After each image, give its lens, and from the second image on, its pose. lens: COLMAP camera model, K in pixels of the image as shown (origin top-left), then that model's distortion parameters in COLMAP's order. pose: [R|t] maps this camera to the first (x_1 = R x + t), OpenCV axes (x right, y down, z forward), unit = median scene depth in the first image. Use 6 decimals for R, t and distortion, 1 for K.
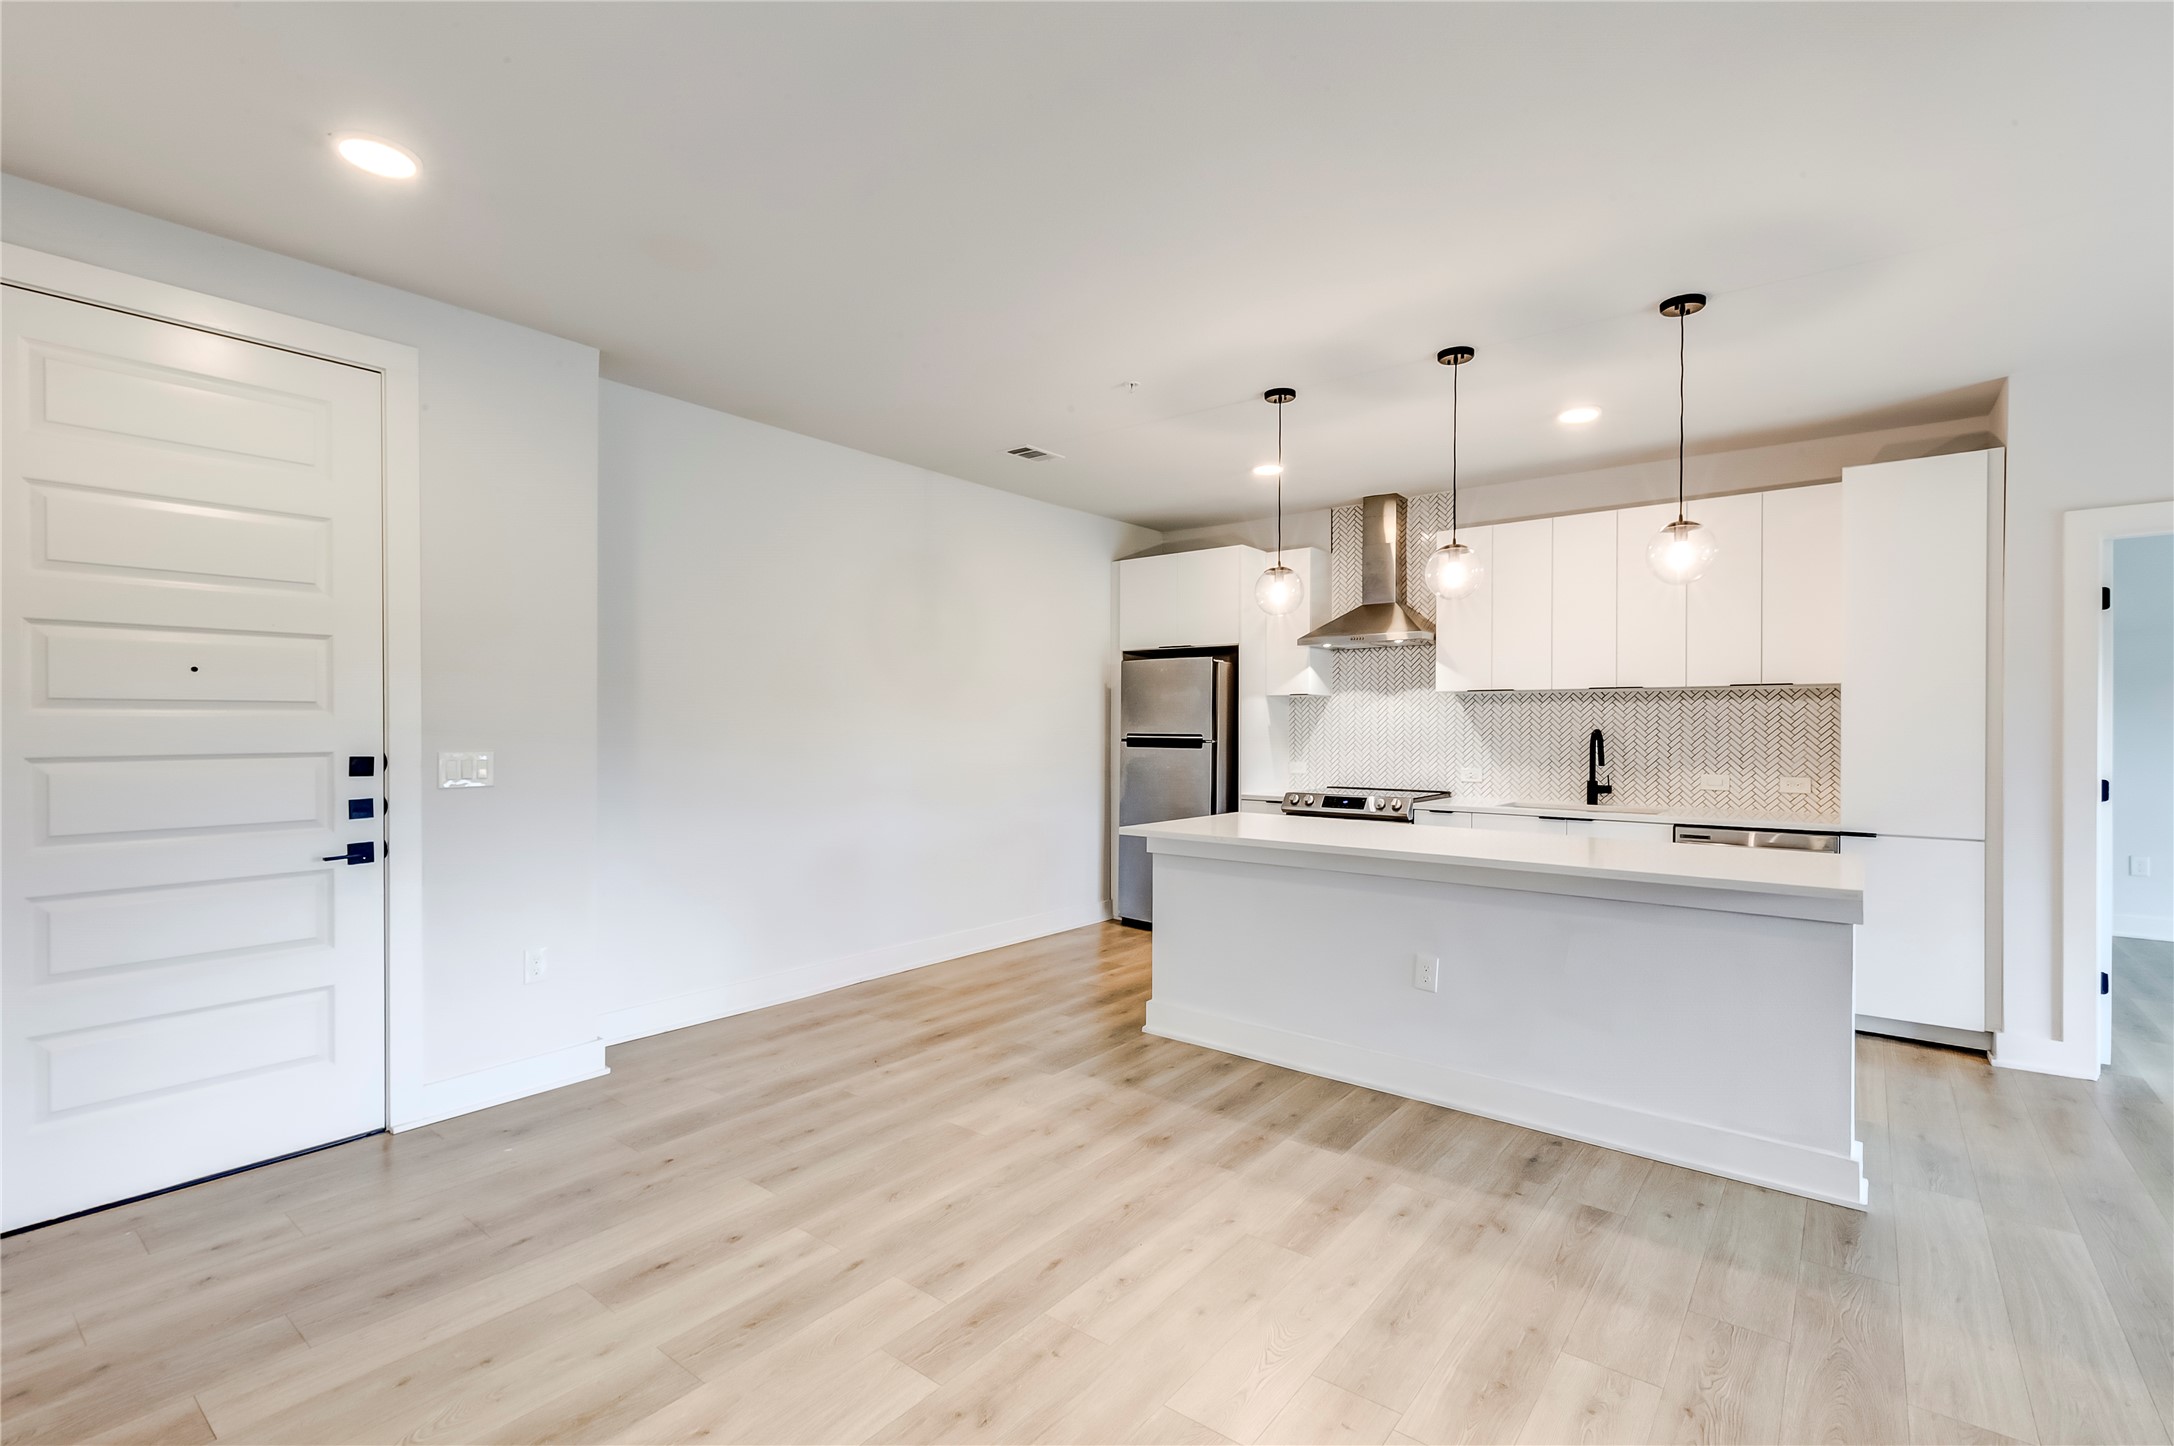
lens RADIAL K [[989.7, 0, 1088.5], [0, 989.7, 726.8], [0, 0, 1]] dist [0.007400, 0.000013]
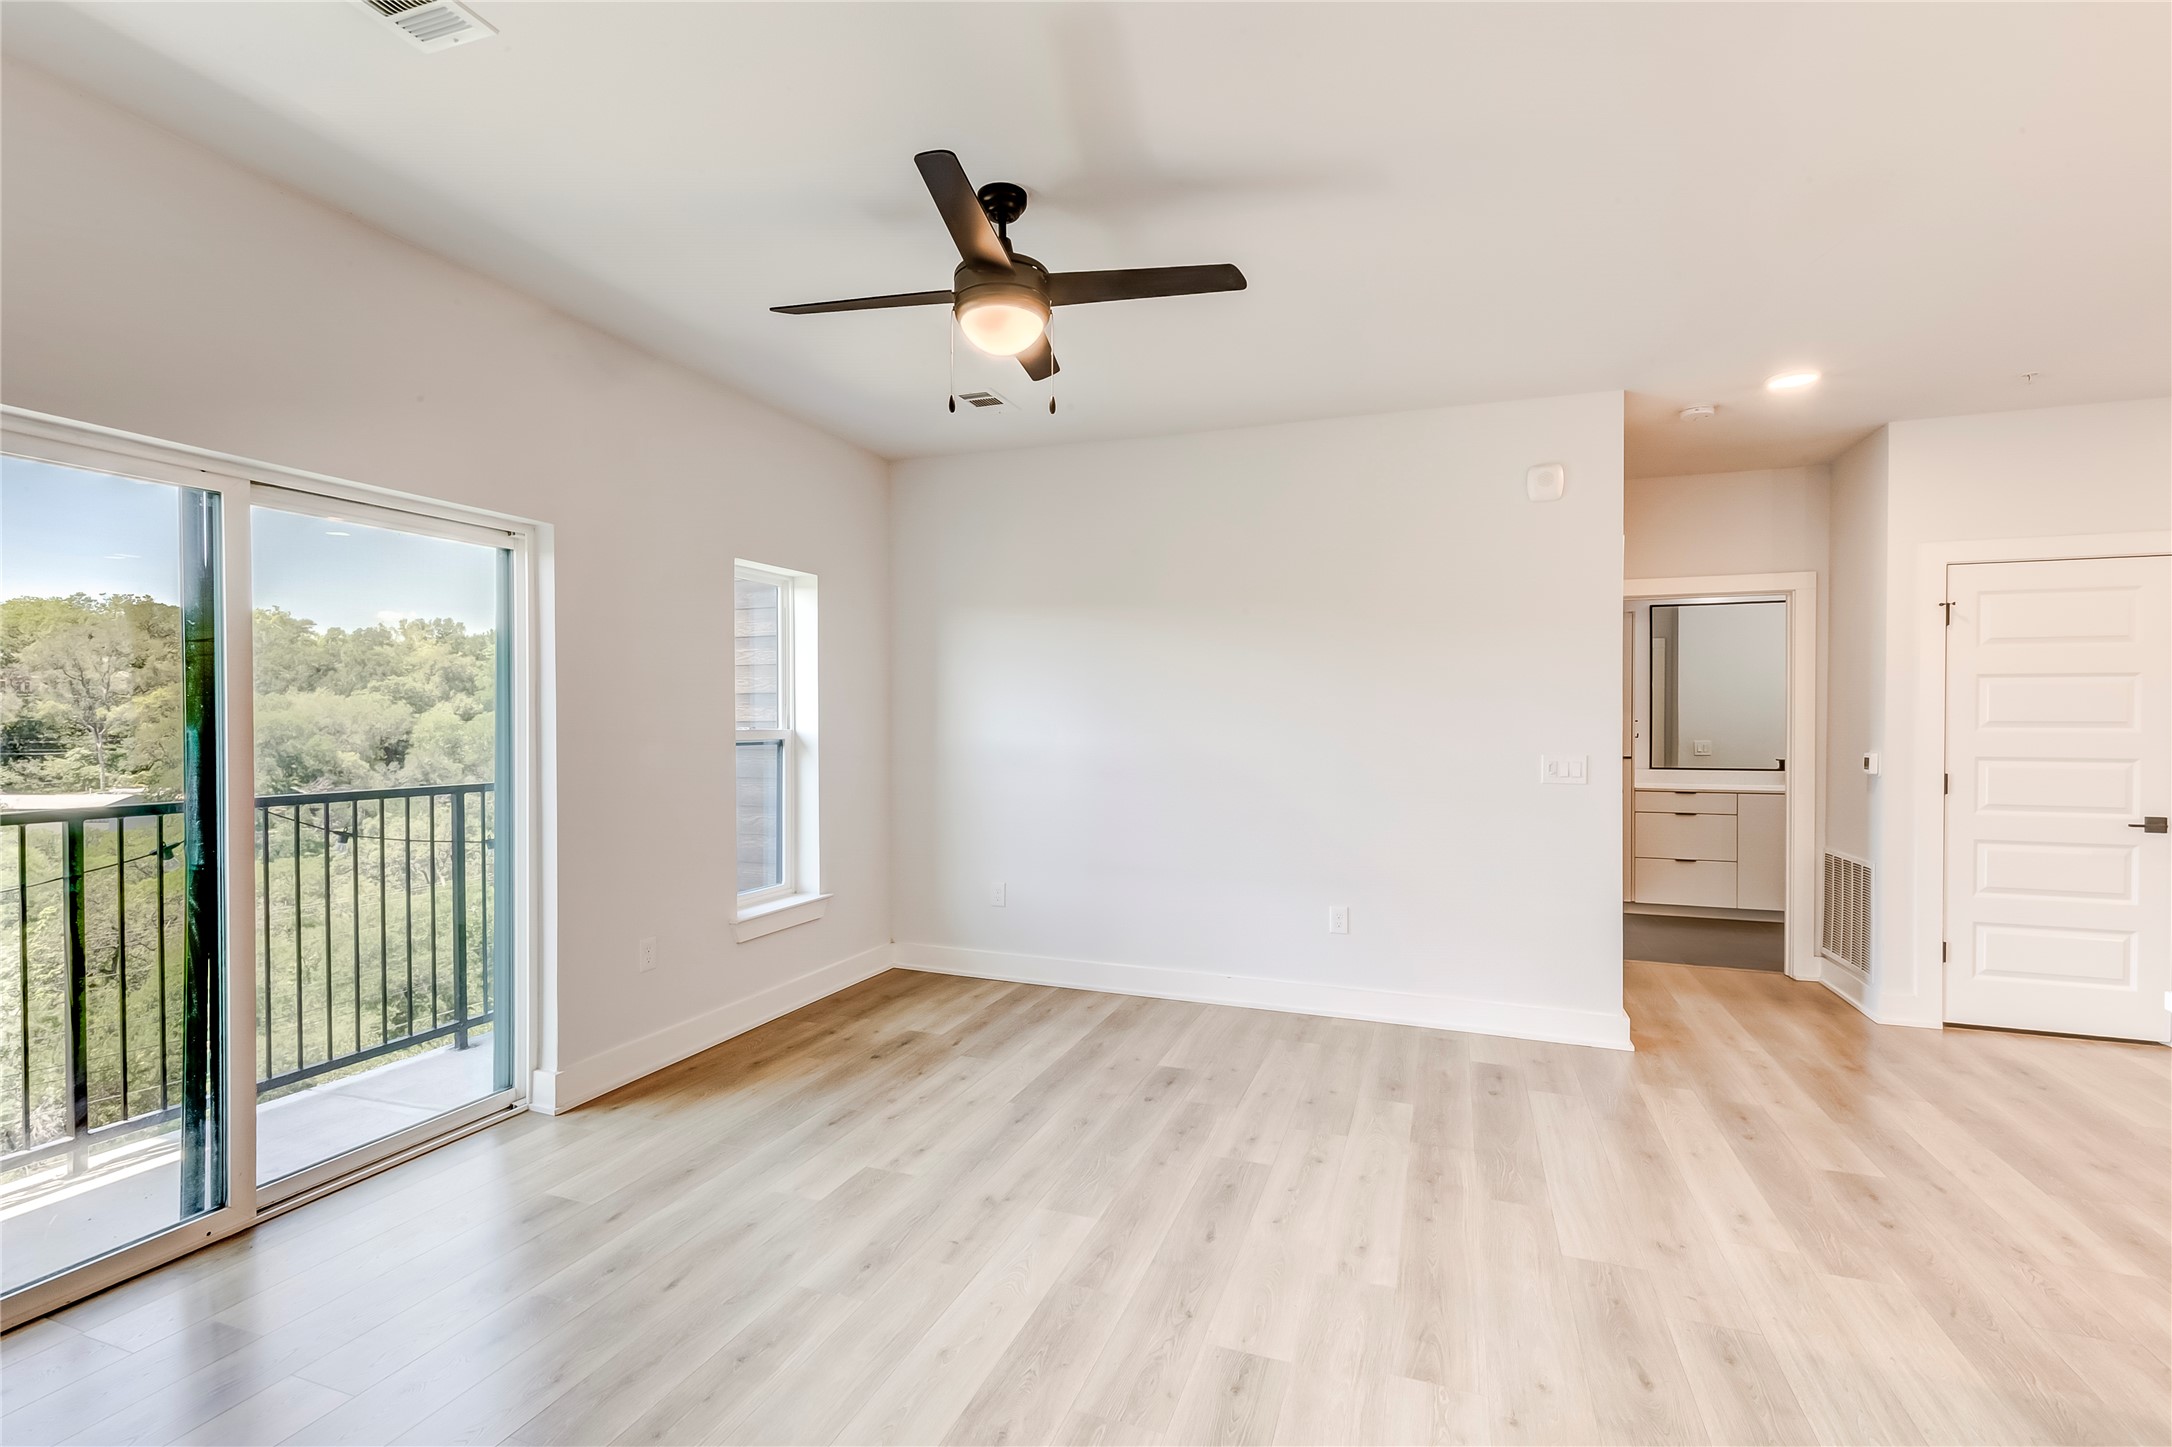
lens RADIAL K [[988.8, 0, 1081.9], [0, 988.8, 734.1], [0, 0, 1]] dist [0.007400, 0.000013]
pose [[-0.952093, -0.000456, -0.305809, 1.086738], [-0.003401, 0.999953, 0.009094, 0.000093], [0.305791, 0.009699, -0.952049, 0.931310]]
